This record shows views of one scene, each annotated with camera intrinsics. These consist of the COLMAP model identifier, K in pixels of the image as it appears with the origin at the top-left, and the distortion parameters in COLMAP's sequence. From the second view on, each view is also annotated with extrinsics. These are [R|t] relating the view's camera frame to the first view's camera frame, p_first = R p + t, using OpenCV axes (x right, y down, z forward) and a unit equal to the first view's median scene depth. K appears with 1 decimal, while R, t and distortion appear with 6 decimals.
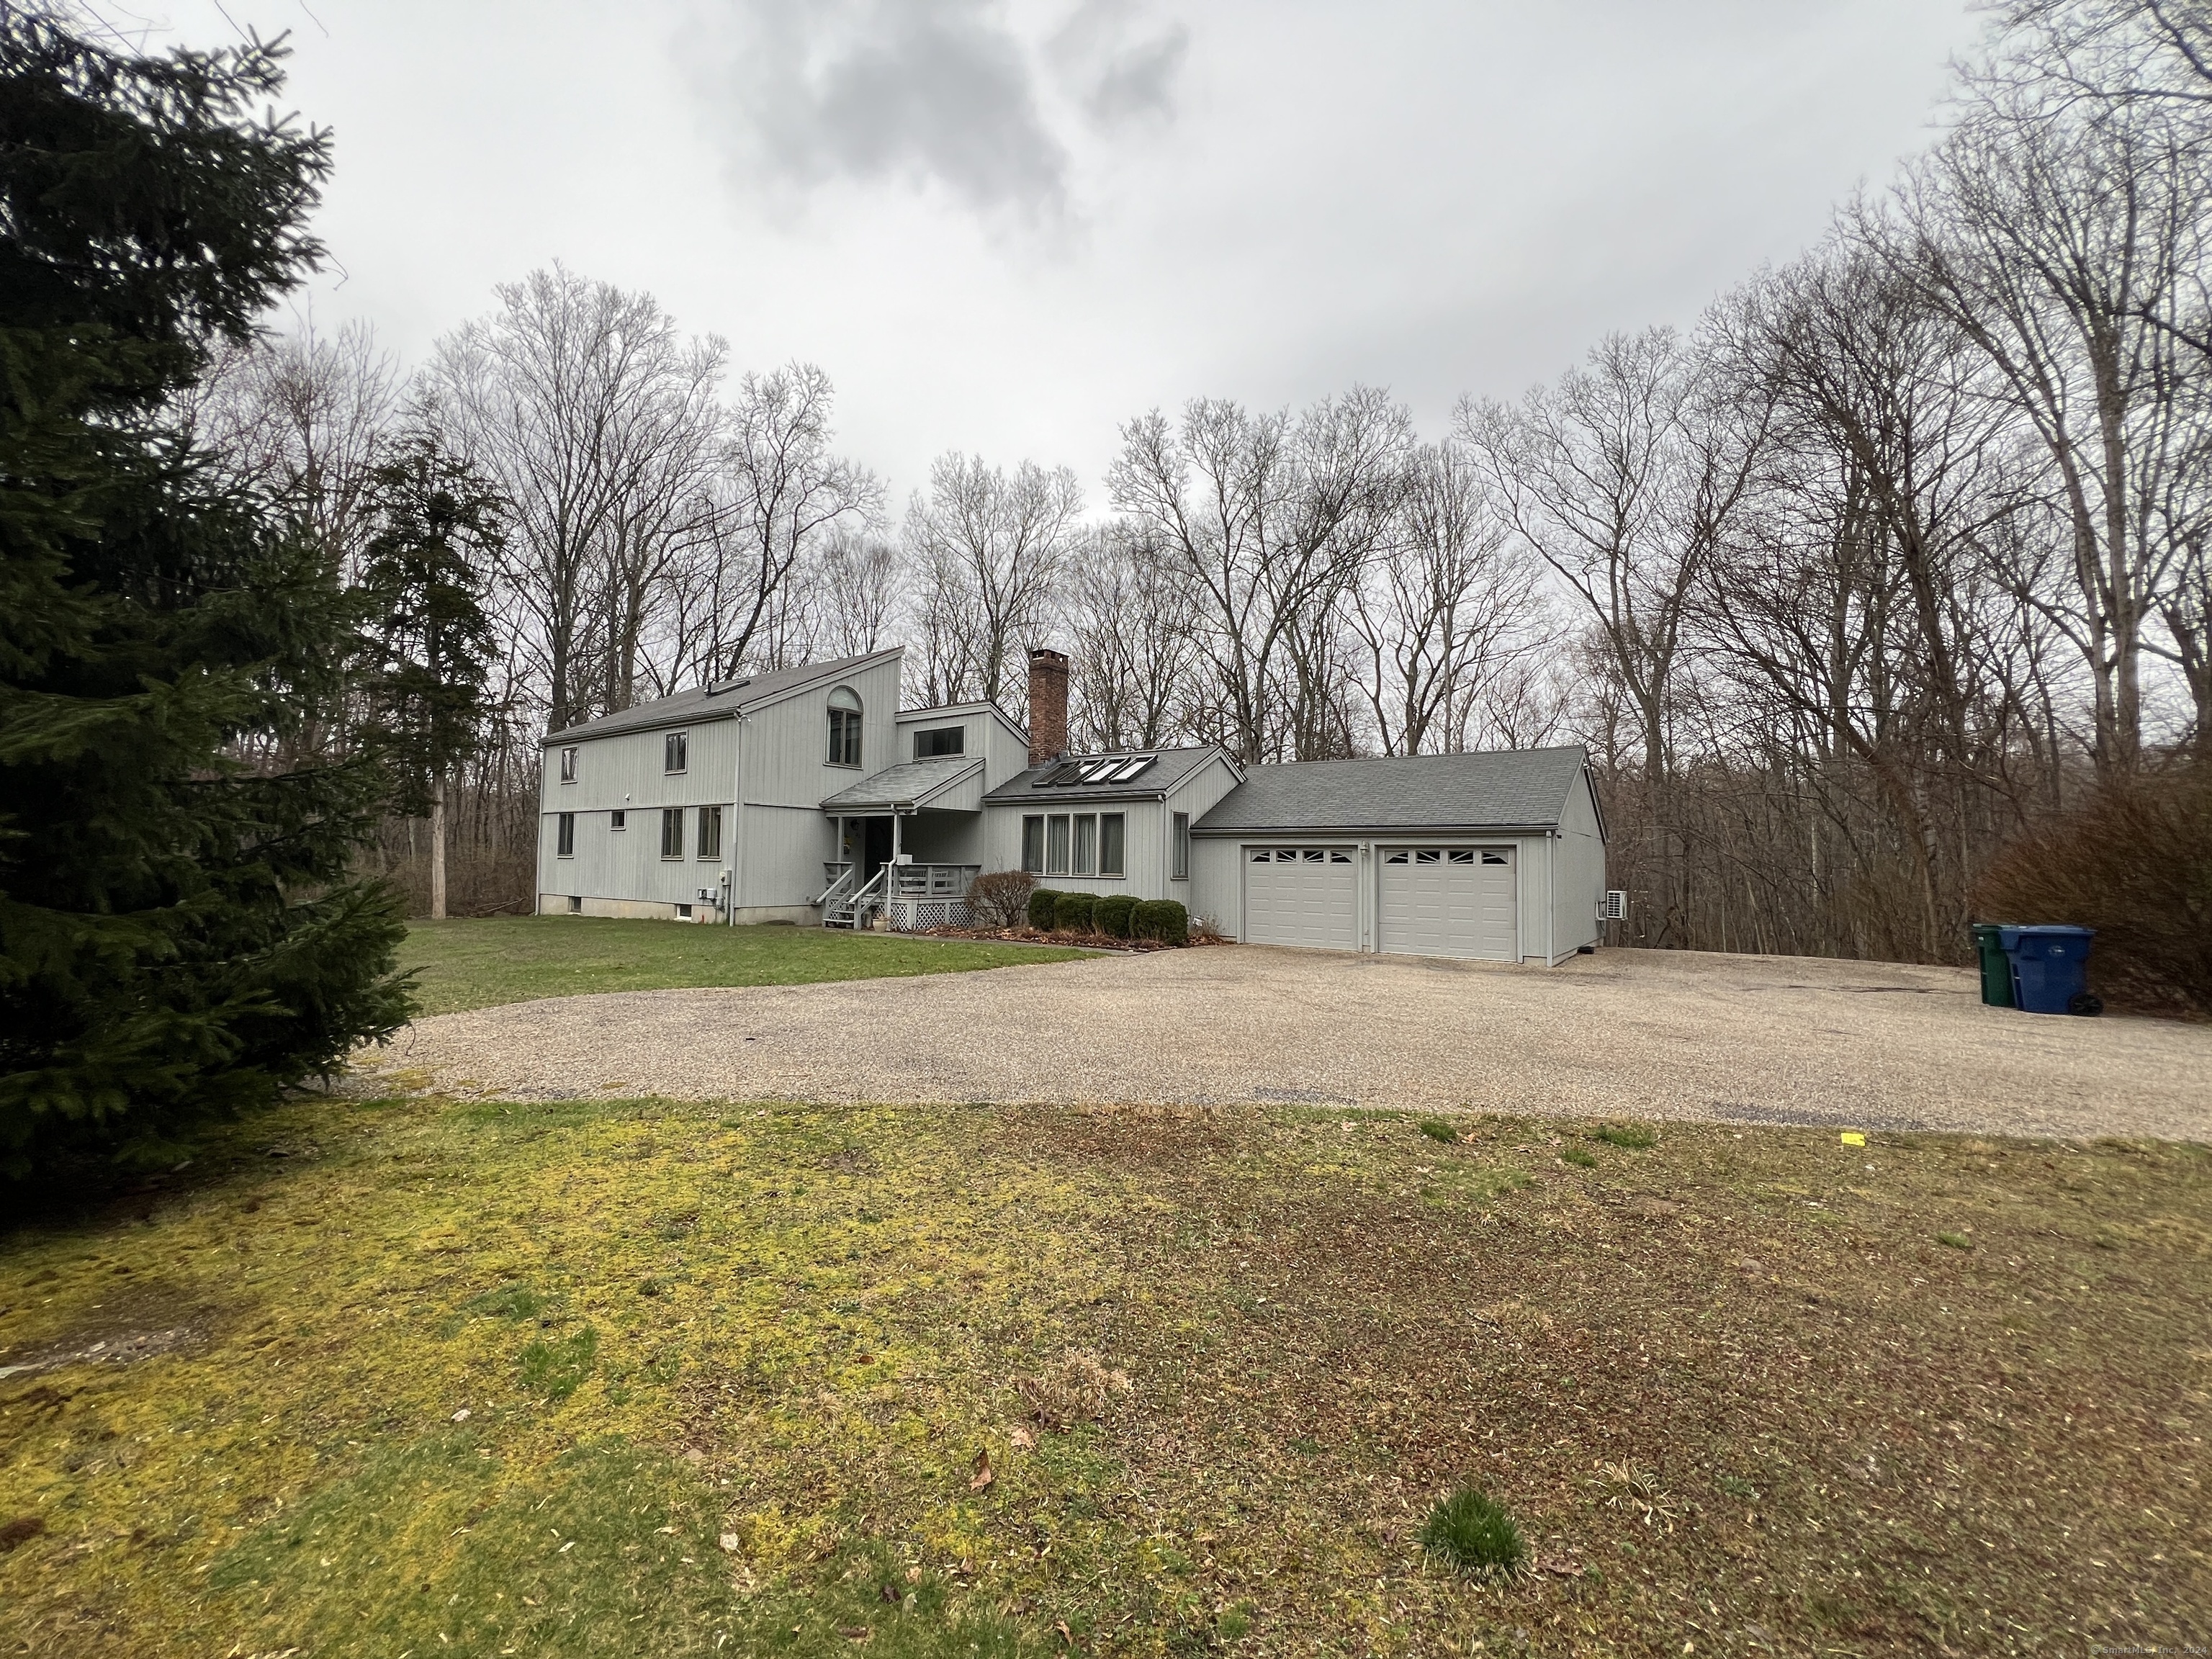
lens RADIAL K [[893.8, 0, 1117.1], [0, 893.8, 829.2], [0, 0, 1]] dist [-0.002753, 0.000121]
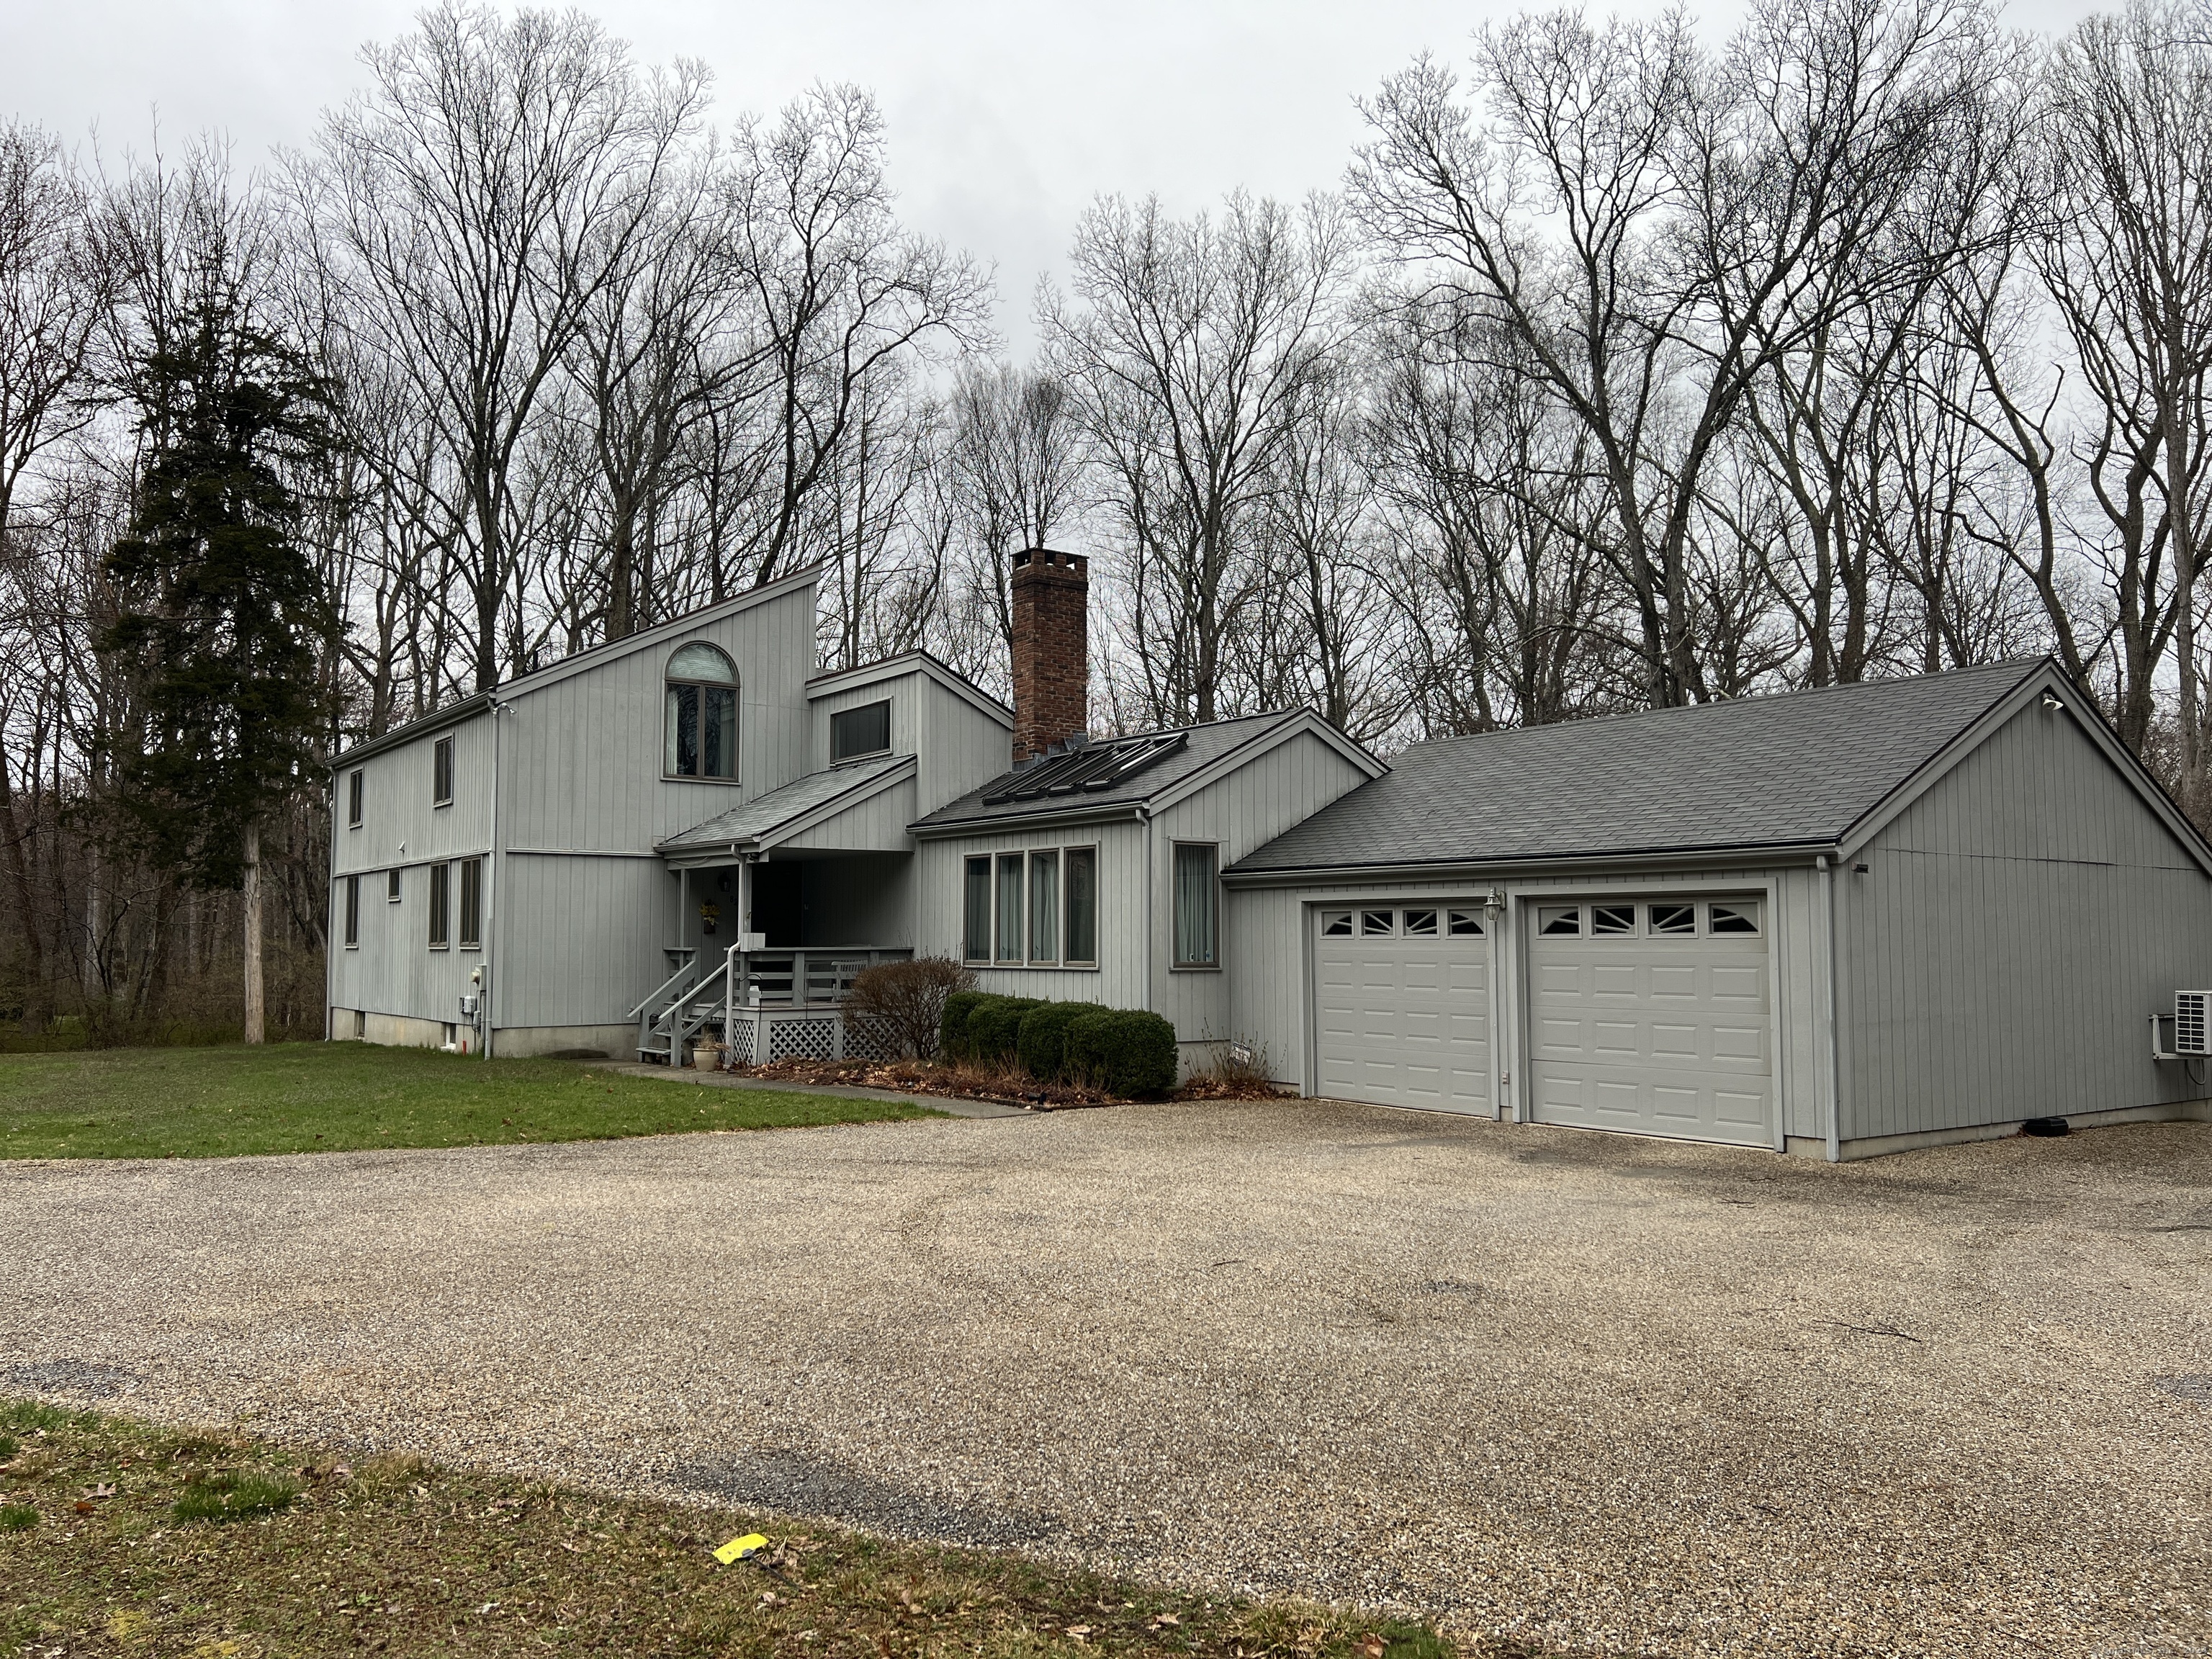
lens RADIAL K [[1661.6, 0, 1115.9], [0, 1661.6, 828.4], [0, 0, 1]] dist [0.079184, -0.081108]
pose [[0.950744, -0.037176, -0.307741, 0.291211], [0.027990, 0.999023, -0.034214, 0.004669], [0.308712, 0.023915, 0.950855, 0.062482]]
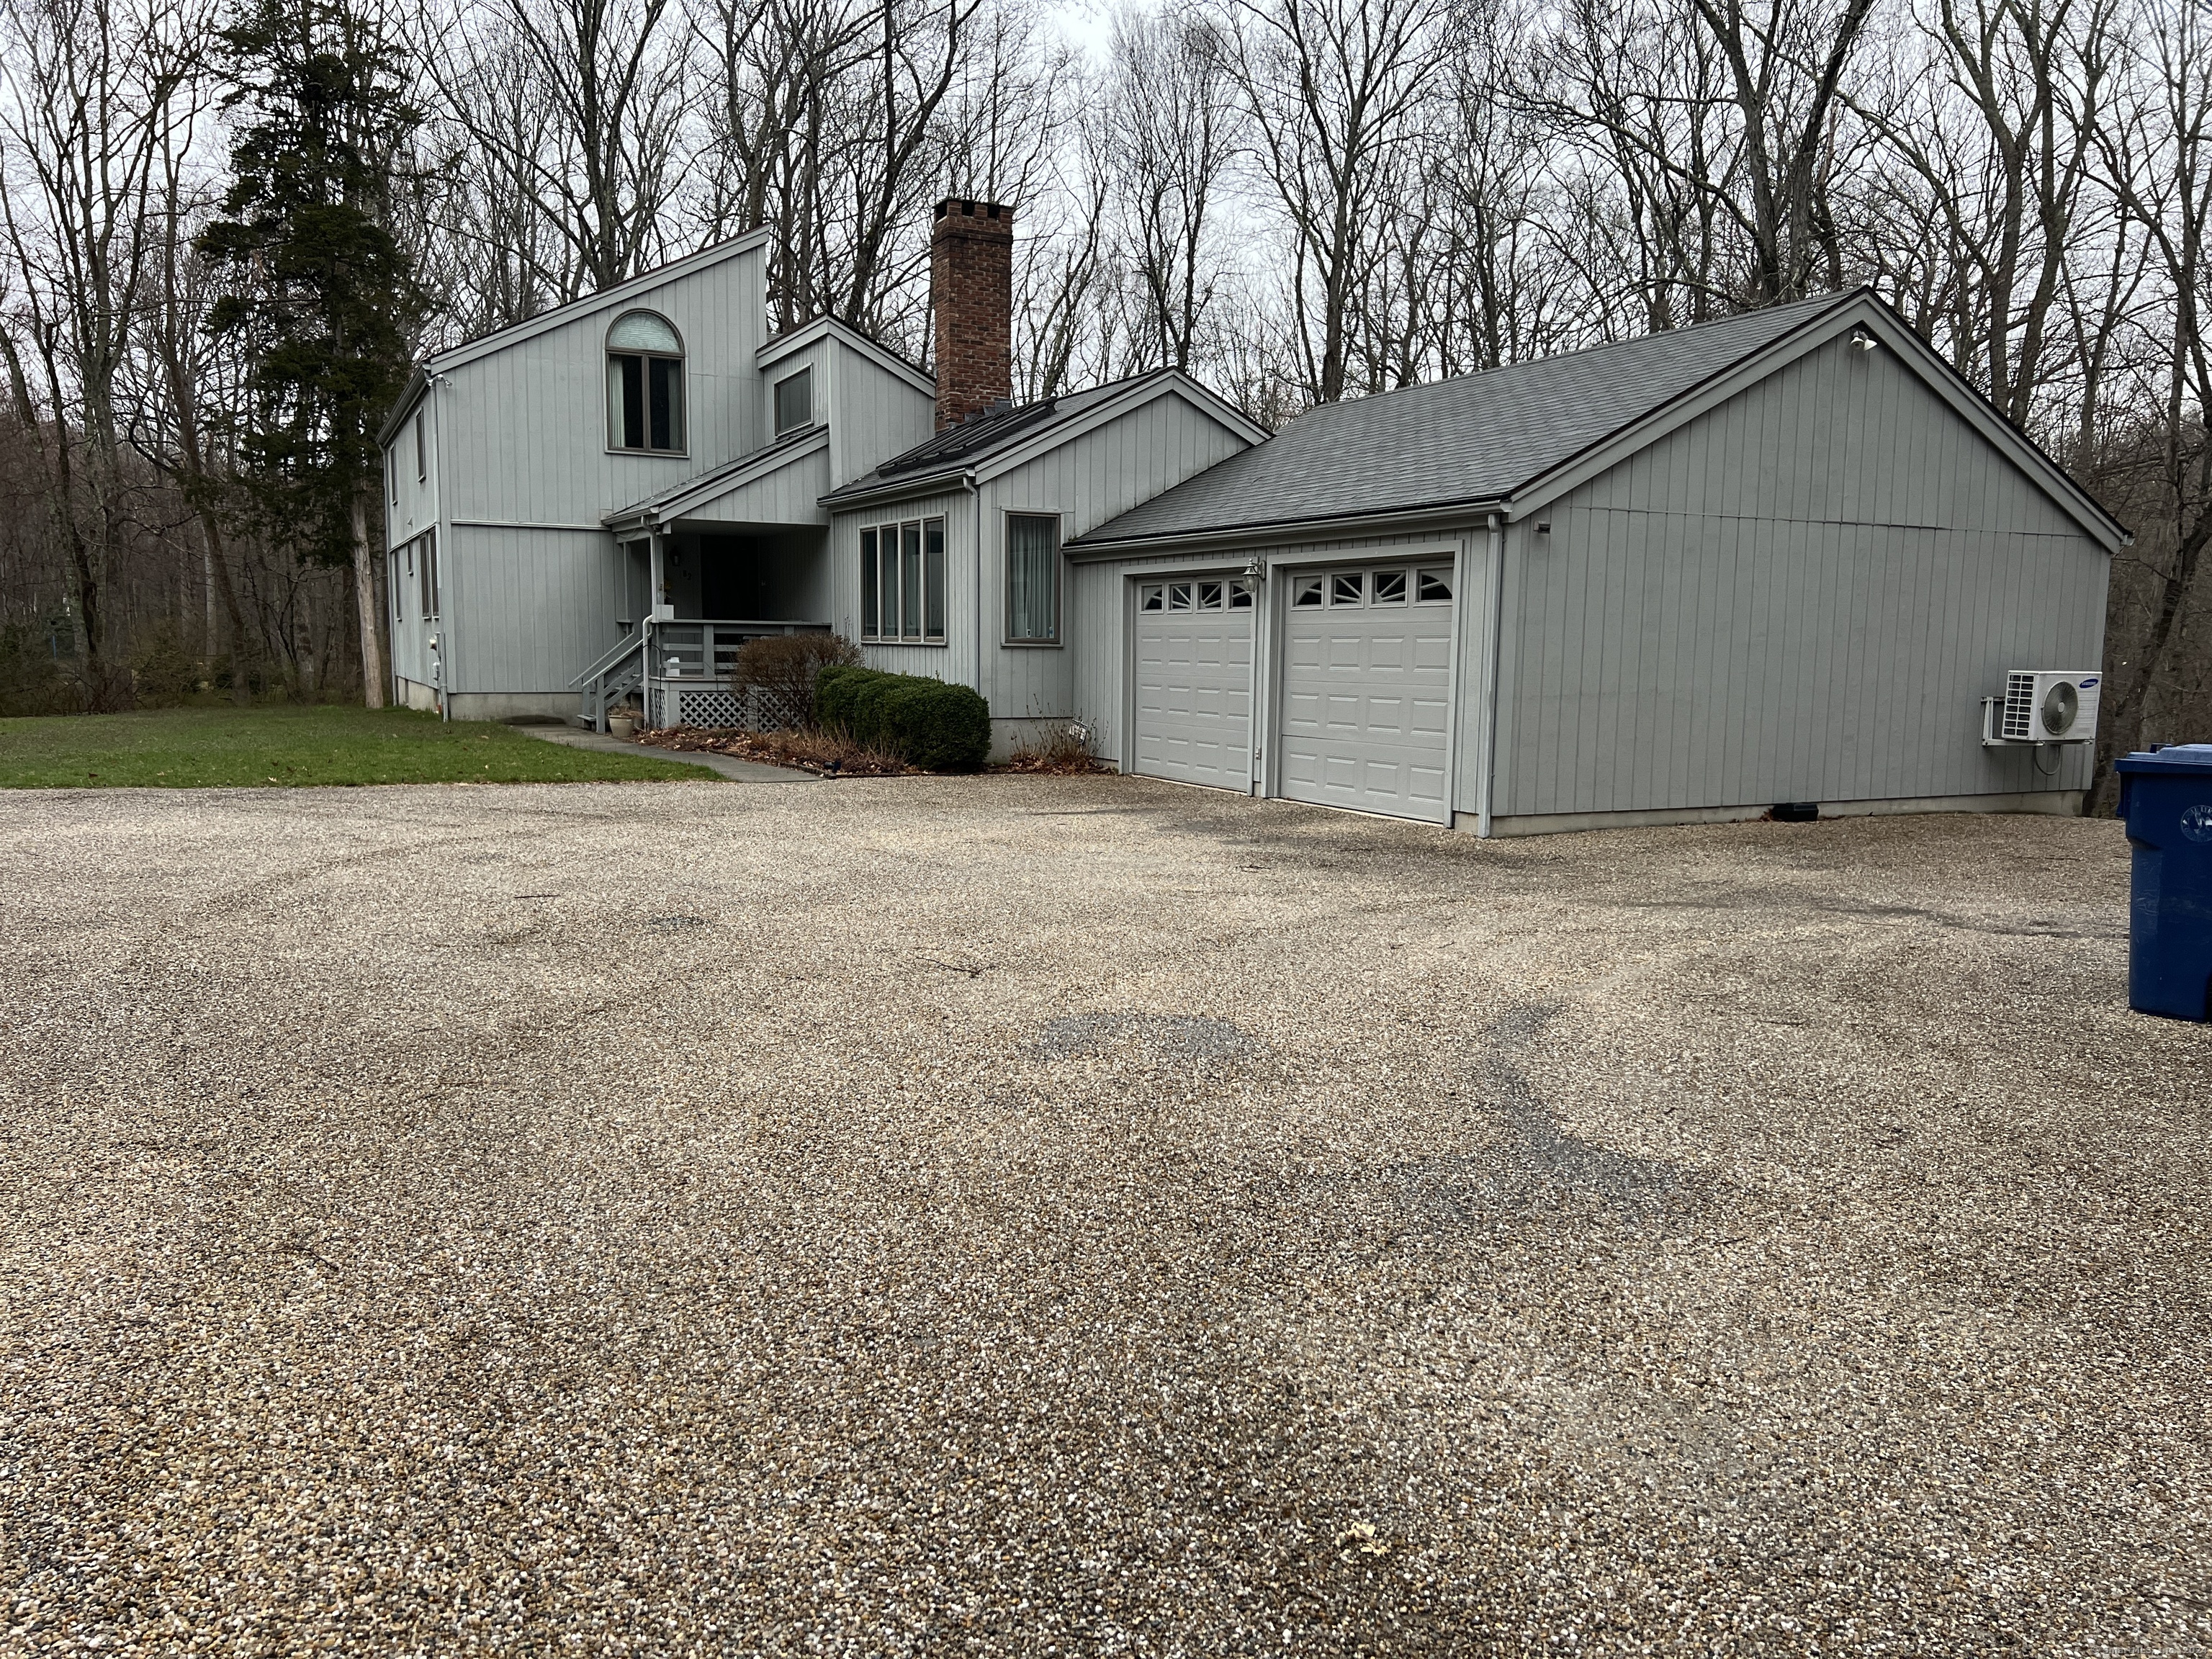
lens RADIAL K [[1661.6, 0, 1123.7], [0, 1661.6, 834.4], [0, 0, 1]] dist [0.079184, -0.081108]
pose [[0.890990, 0.047607, -0.451519, 0.494294], [0.020904, 0.989131, 0.145542, 0.022768], [0.453541, -0.139115, 0.880311, 0.154154]]
